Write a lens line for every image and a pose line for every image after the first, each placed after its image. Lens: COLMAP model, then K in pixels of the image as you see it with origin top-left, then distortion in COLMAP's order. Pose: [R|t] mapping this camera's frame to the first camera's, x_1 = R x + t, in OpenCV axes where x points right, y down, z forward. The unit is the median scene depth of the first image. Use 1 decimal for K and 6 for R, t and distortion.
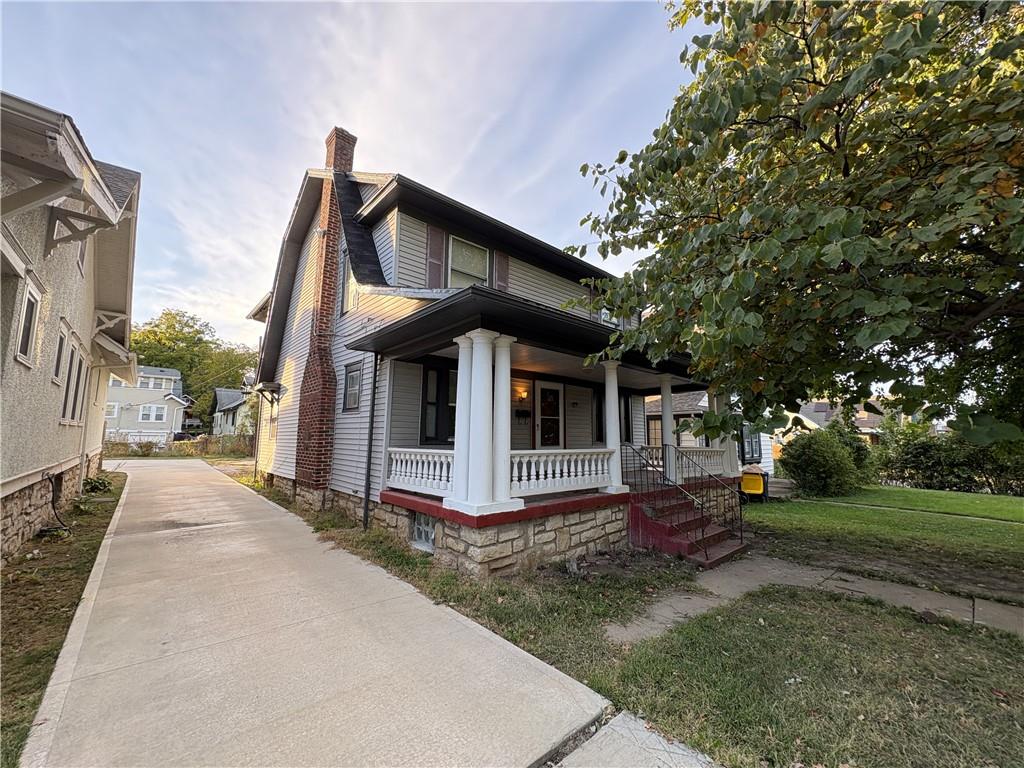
lens RADIAL K [[406.8, 0, 512.0], [0, 406.8, 384.0], [0, 0, 1]] dist [-0.000545, -0.000042]
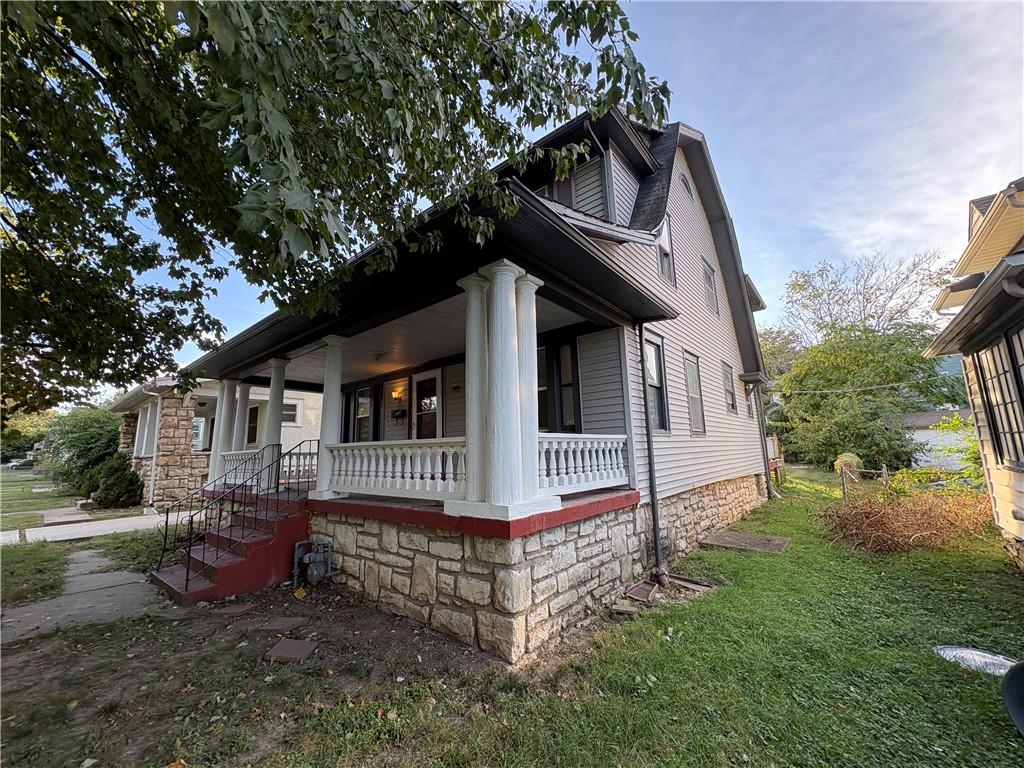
lens RADIAL K [[406.8, 0, 512.0], [0, 406.8, 384.0], [0, 0, 1]] dist [-0.000545, -0.000042]
pose [[0.140635, -0.179387, -0.973675, 1.024116], [0.167093, 0.973642, -0.155247, 0.199661], [0.975860, -0.140861, 0.166902, 1.103180]]
